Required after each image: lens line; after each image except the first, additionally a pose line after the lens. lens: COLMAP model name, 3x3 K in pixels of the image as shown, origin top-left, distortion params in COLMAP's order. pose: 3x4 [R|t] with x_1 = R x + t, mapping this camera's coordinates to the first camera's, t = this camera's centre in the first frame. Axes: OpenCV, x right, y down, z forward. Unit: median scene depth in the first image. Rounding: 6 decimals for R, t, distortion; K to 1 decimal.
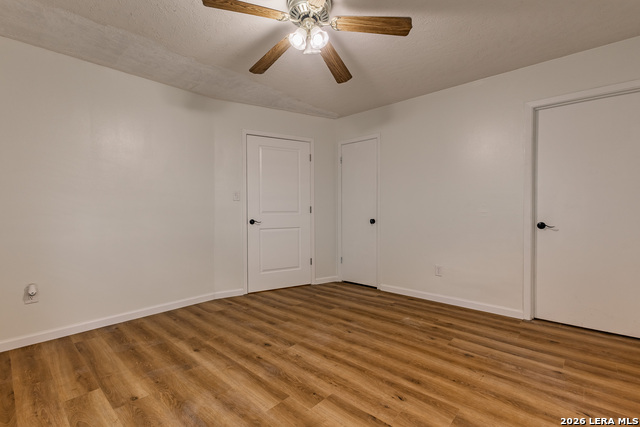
lens RADIAL K [[293.3, 0, 321.6], [0, 293.3, 212.5], [0, 0, 1]] dist [0.008582, -0.002736]
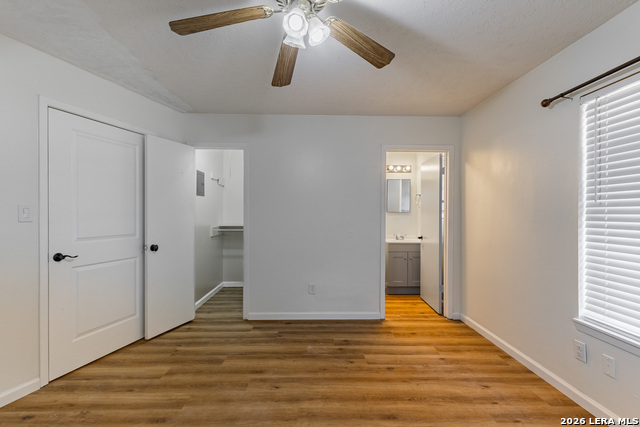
lens RADIAL K [[293.3, 0, 319.8], [0, 293.3, 213.9], [0, 0, 1]] dist [0.008582, -0.002736]
pose [[0.723699, 0.007428, 0.690076, -0.434142], [-0.003794, 0.999970, -0.006784, -0.086036], [-0.690105, 0.002291, 0.723705, 0.346641]]
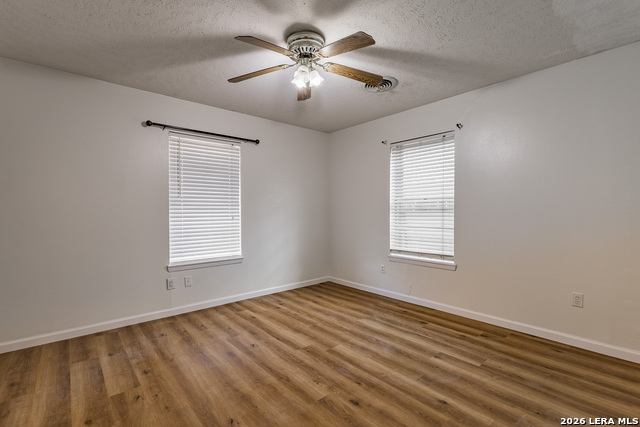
lens RADIAL K [[293.3, 0, 321.5], [0, 293.3, 213.0], [0, 0, 1]] dist [0.008582, -0.002736]
pose [[-0.992995, 0.009033, 0.117808, -0.193242], [0.010430, 0.999882, 0.011250, -0.050407], [-0.117693, 0.012400, -0.992973, 1.765552]]
